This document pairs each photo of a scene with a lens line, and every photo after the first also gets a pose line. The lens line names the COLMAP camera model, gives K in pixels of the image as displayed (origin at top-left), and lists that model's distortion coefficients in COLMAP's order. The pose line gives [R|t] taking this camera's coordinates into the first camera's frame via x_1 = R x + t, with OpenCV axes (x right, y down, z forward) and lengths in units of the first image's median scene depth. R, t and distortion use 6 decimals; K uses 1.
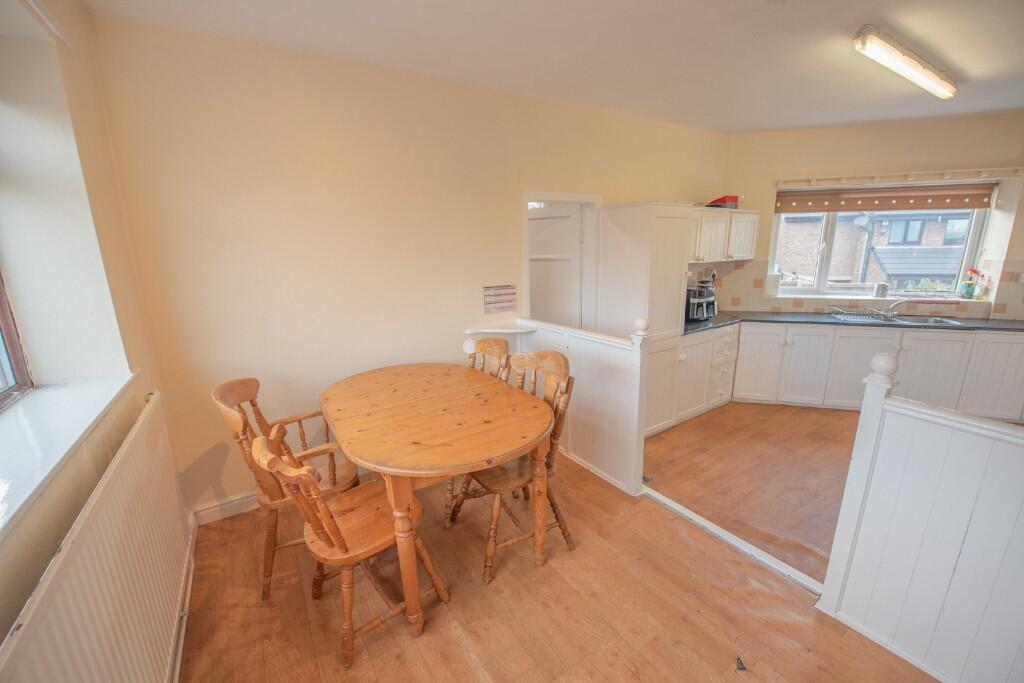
lens RADIAL K [[418.5, 0, 511.5], [0, 418.5, 338.7], [0, 0, 1]] dist [-0.001759, -0.000465]
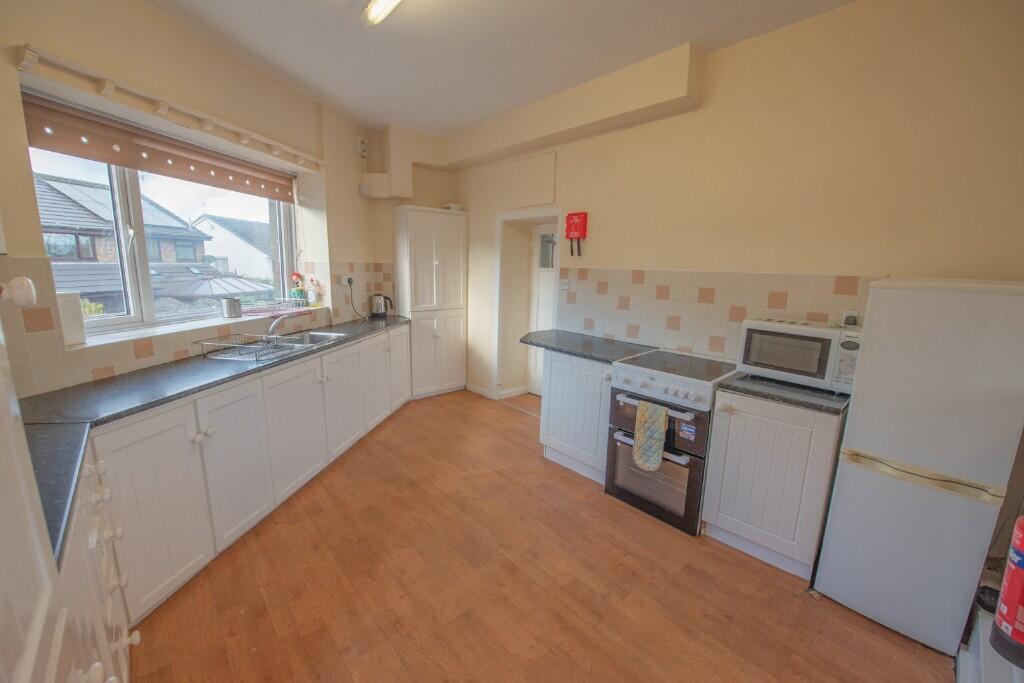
lens RADIAL K [[418.5, 0, 509.2], [0, 418.5, 341.8], [0, 0, 1]] dist [-0.001759, -0.000465]
pose [[-0.141166, -0.161816, 0.976672, 0.170409], [0.227835, 0.954760, 0.191117, -0.098107], [-0.963412, 0.249499, -0.097912, 0.706058]]
